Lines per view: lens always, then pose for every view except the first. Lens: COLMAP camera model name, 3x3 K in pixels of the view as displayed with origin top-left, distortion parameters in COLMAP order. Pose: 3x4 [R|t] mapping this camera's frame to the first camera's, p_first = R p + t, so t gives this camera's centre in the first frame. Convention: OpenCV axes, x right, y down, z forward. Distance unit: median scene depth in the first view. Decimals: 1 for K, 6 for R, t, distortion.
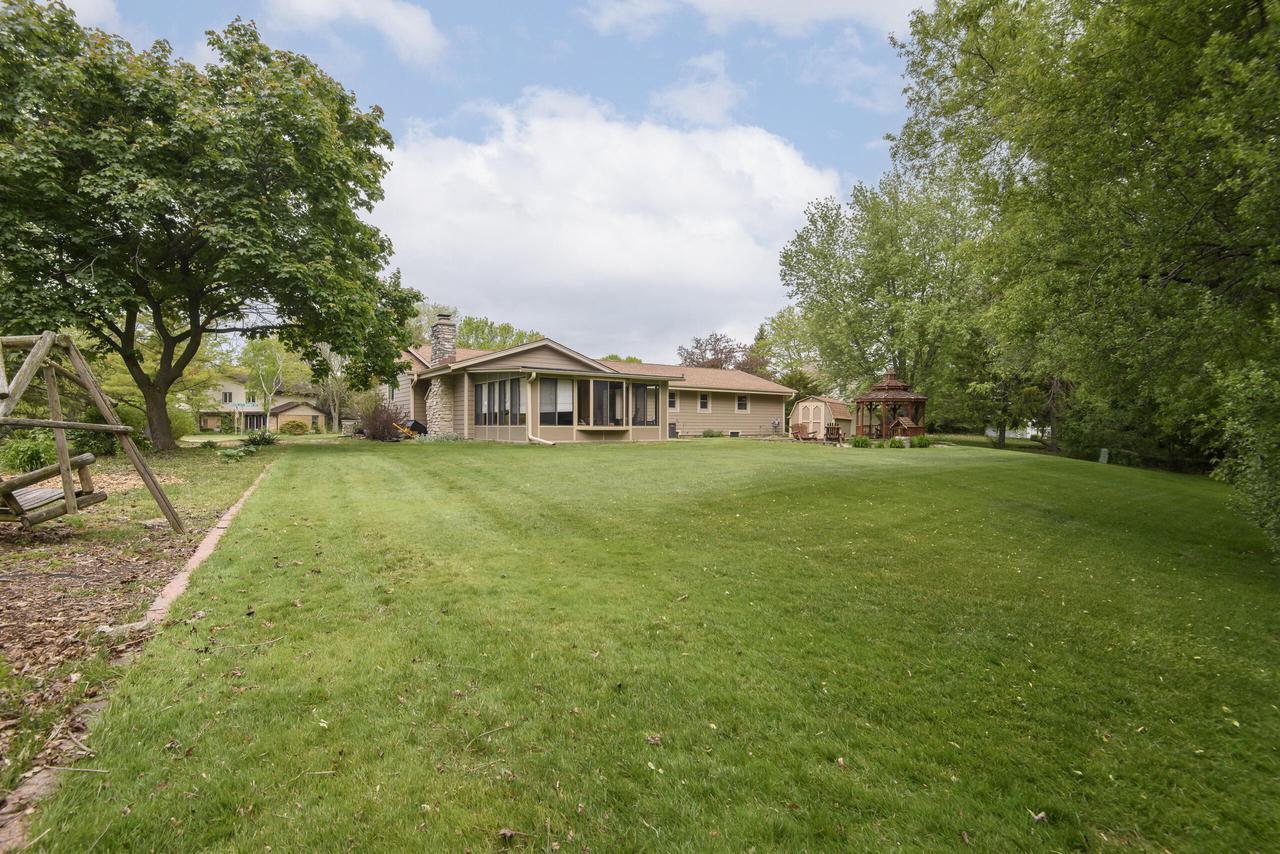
lens RADIAL K [[583.6, 0, 636.7], [0, 583.6, 428.8], [0, 0, 1]] dist [0.019173, -0.012933]
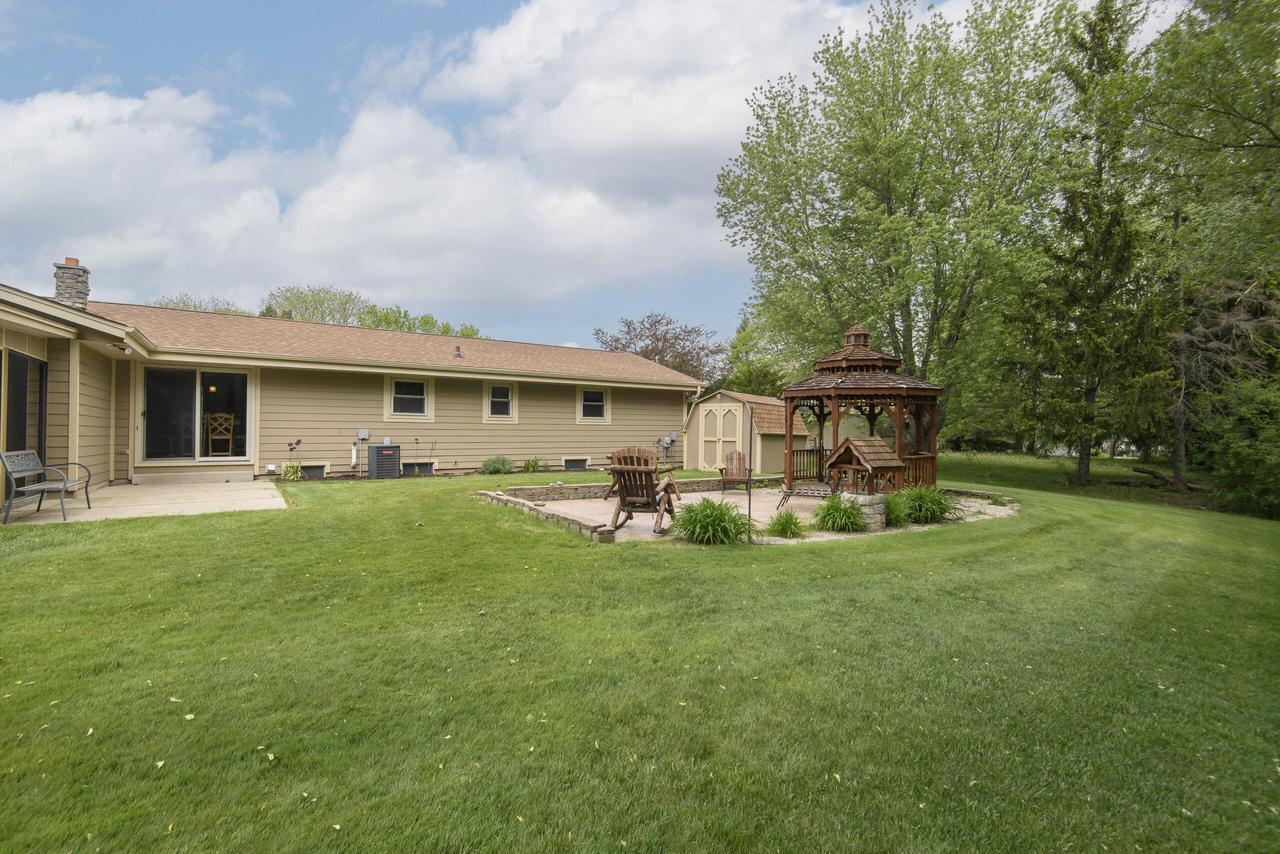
lens RADIAL K [[583.6, 0, 643.2], [0, 583.6, 425.9], [0, 0, 1]] dist [0.019173, -0.012933]
pose [[0.999458, -0.001466, -0.032879, 0.244159], [0.000713, 0.999738, -0.022880, -0.012931], [0.032904, 0.022844, 0.999197, 0.473984]]
